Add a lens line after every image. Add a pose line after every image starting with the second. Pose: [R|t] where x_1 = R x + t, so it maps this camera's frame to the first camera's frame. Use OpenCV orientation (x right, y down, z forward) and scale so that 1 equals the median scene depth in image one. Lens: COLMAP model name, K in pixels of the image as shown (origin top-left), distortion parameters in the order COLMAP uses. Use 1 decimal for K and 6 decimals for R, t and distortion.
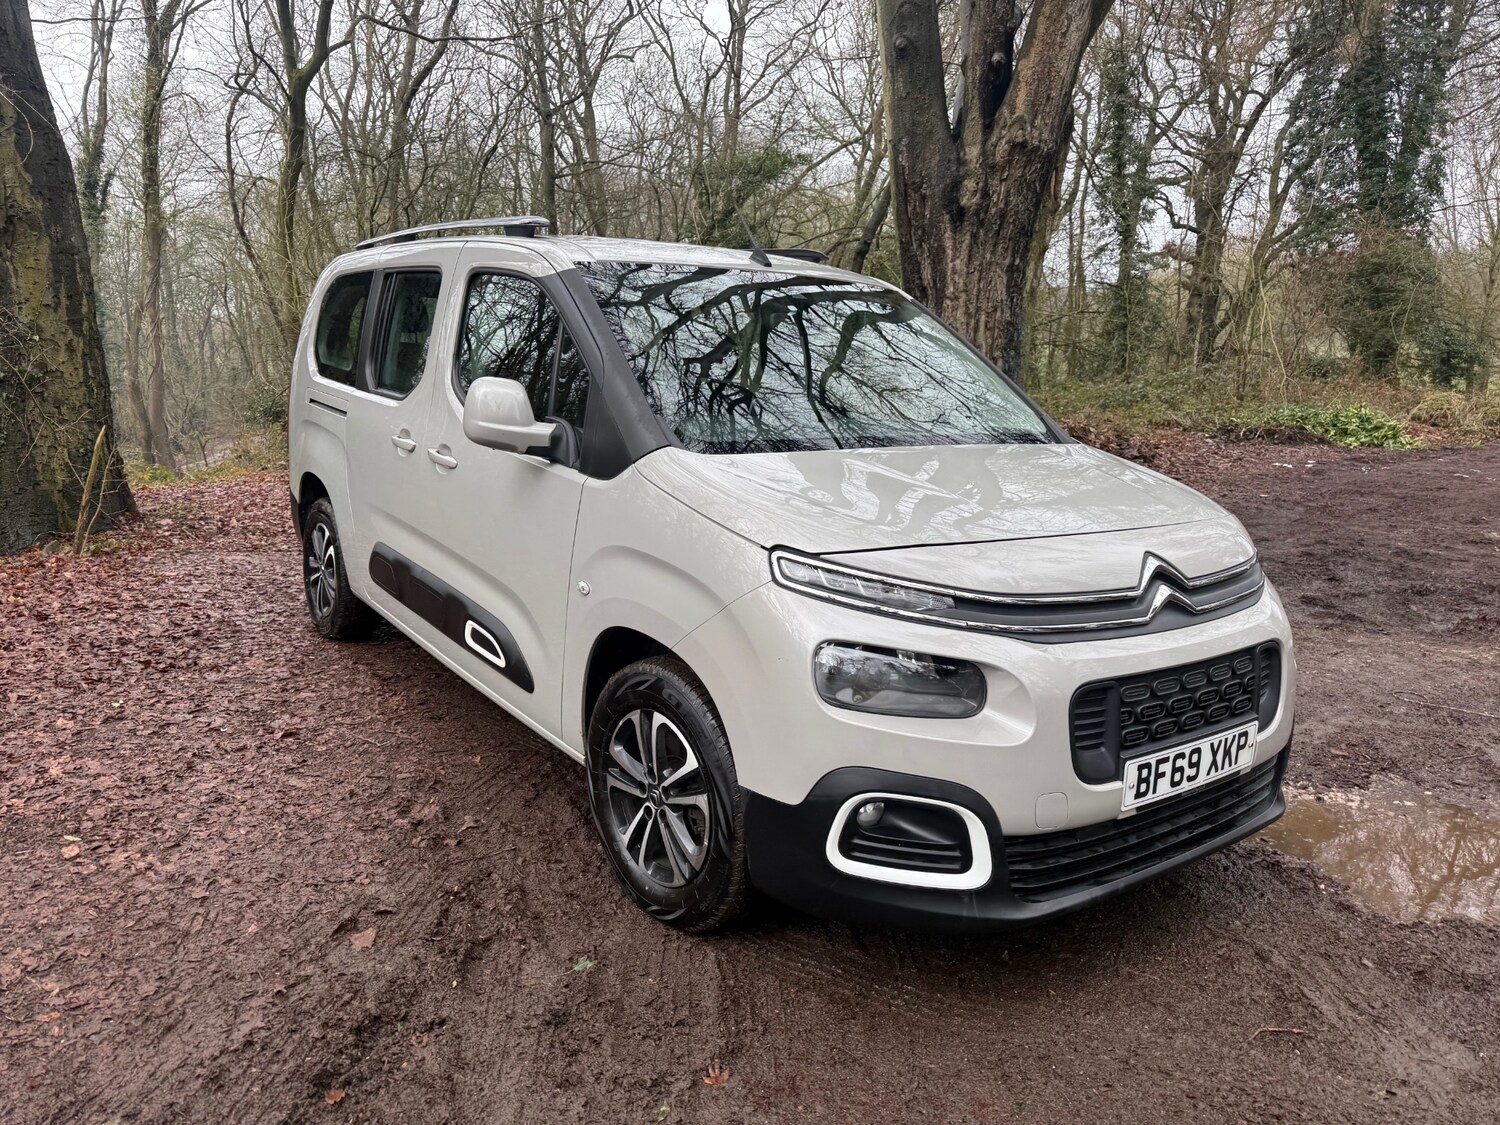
lens RADIAL K [[1064.9, 0, 735.2], [0, 1064.9, 561.1], [0, 0, 1]] dist [0.033507, -0.037076]
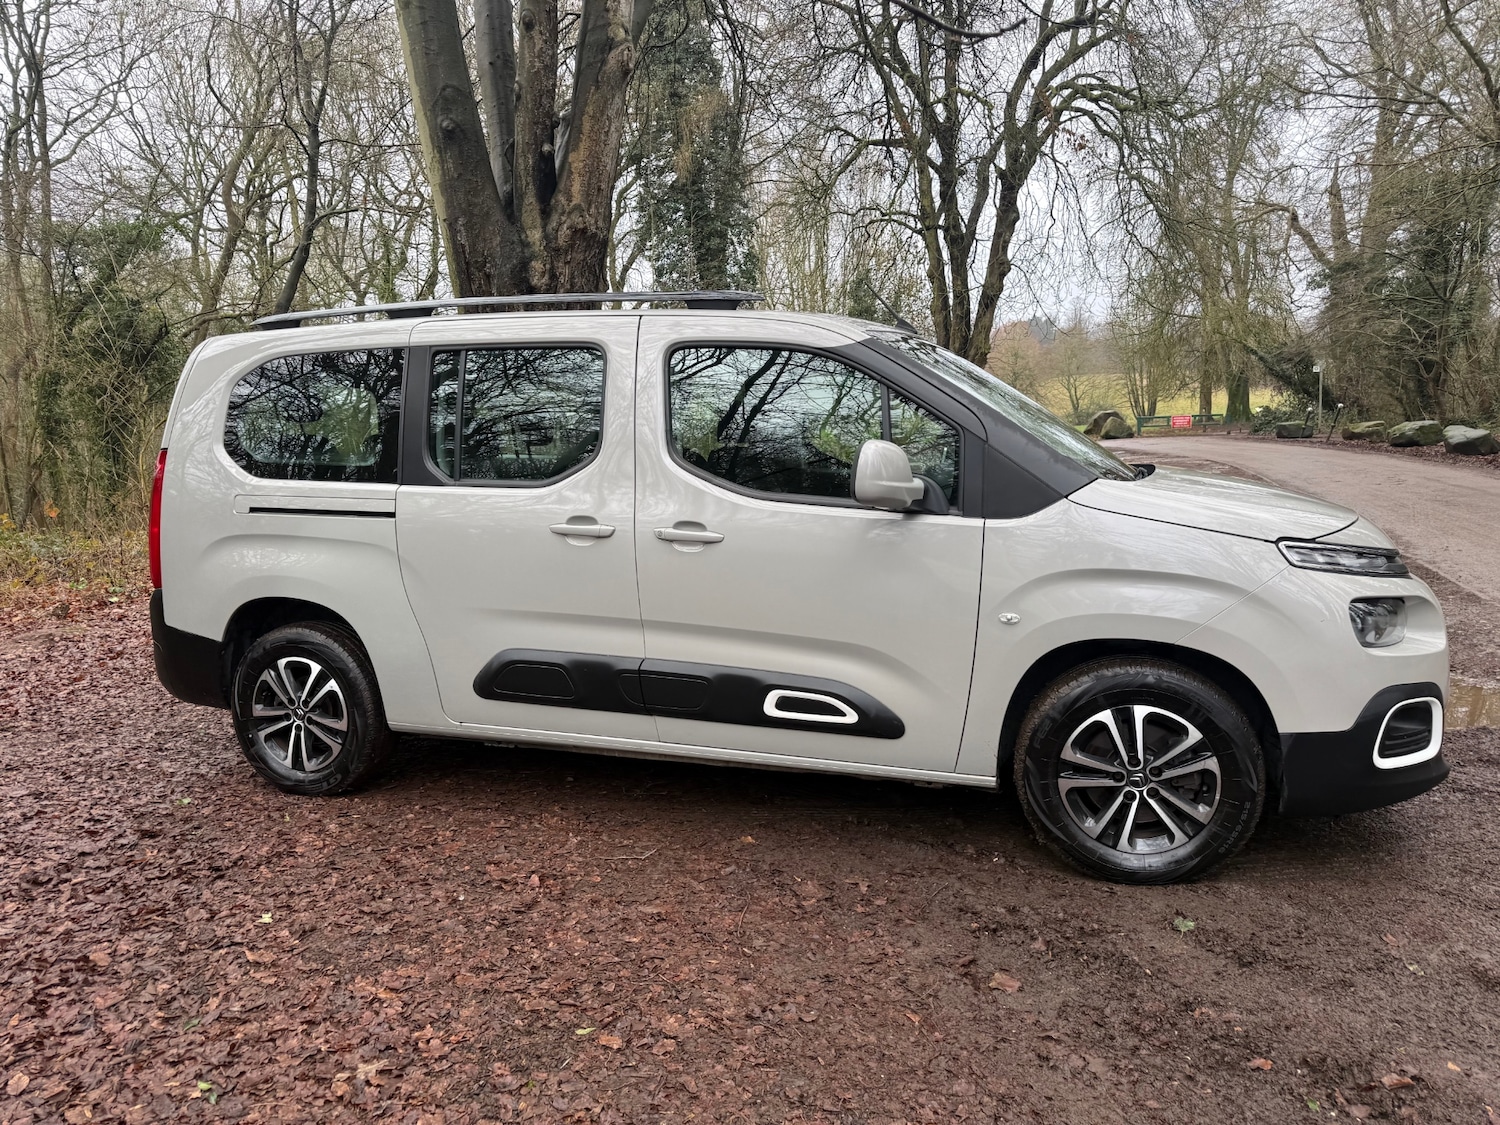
lens RADIAL K [[1064.9, 0, 745.9], [0, 1064.9, 567.1], [0, 0, 1]] dist [0.033507, -0.037076]
pose [[0.816523, -0.136482, 0.560948, -0.846048], [0.172699, 0.984904, -0.011751, -0.053242], [-0.550876, 0.106471, 0.827768, 0.202264]]
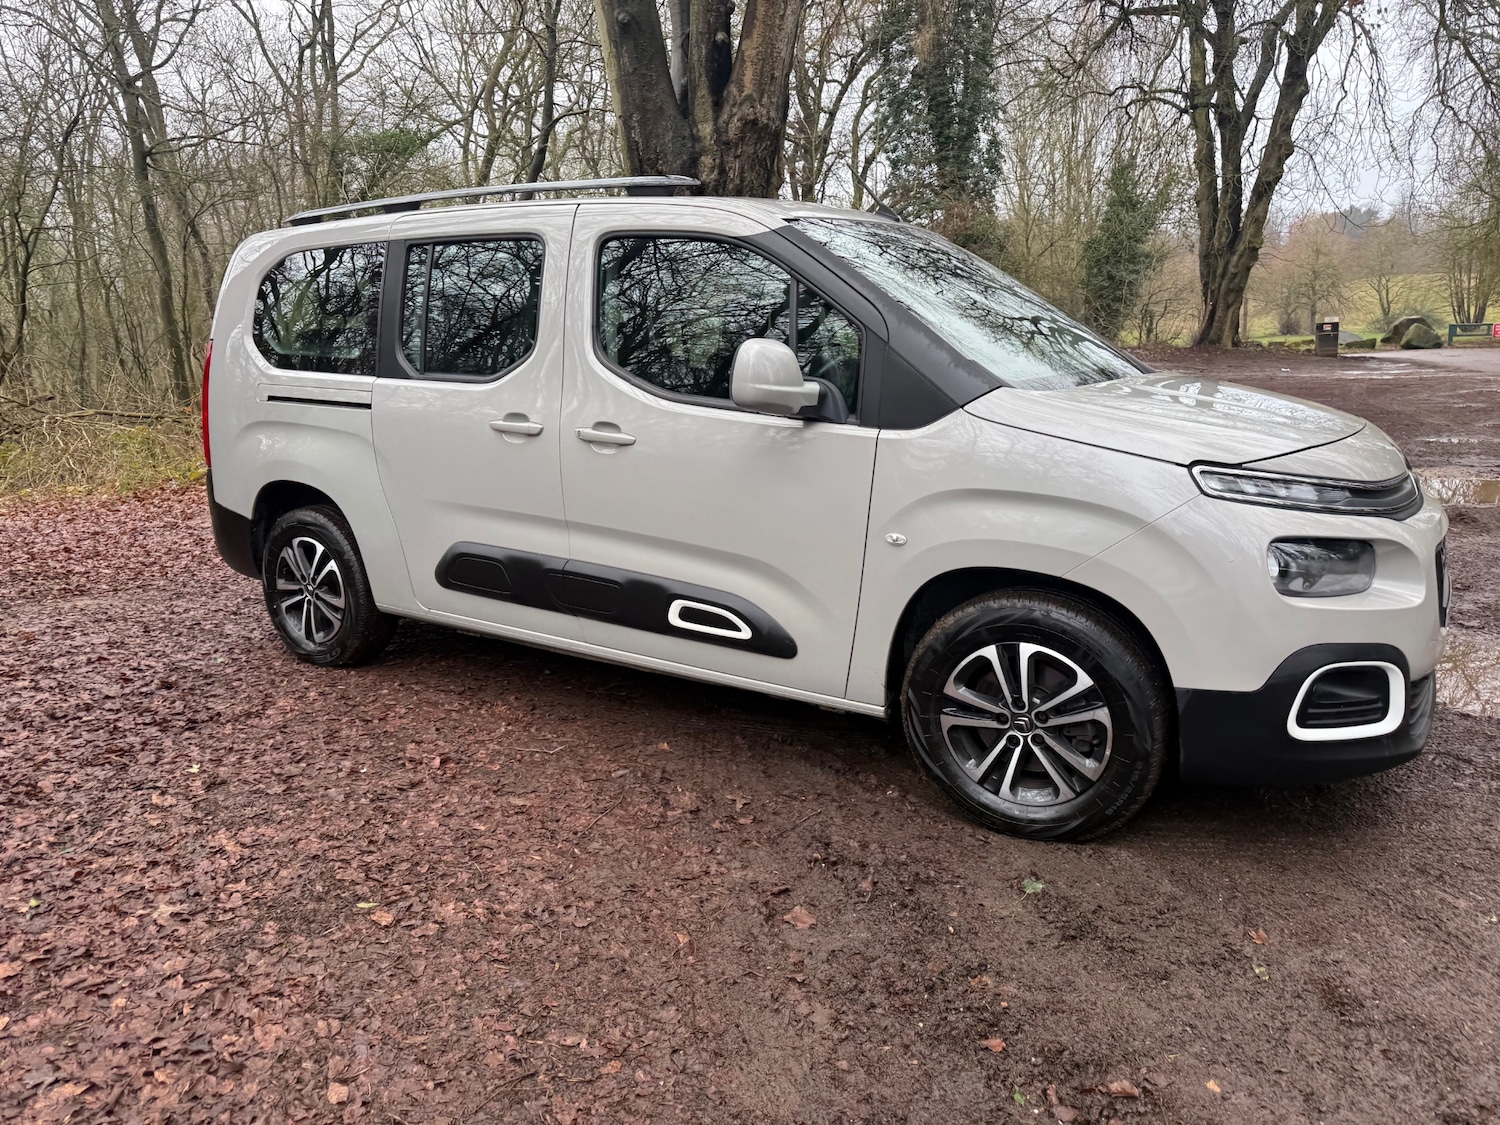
lens RADIAL K [[1064.9, 0, 730.7], [0, 1064.9, 563.2], [0, 0, 1]] dist [0.033507, -0.037076]
pose [[0.933214, -0.126594, 0.336281, -0.547940], [0.121398, 0.991932, 0.036523, -0.006910], [-0.338192, 0.006740, 0.941053, 0.089818]]
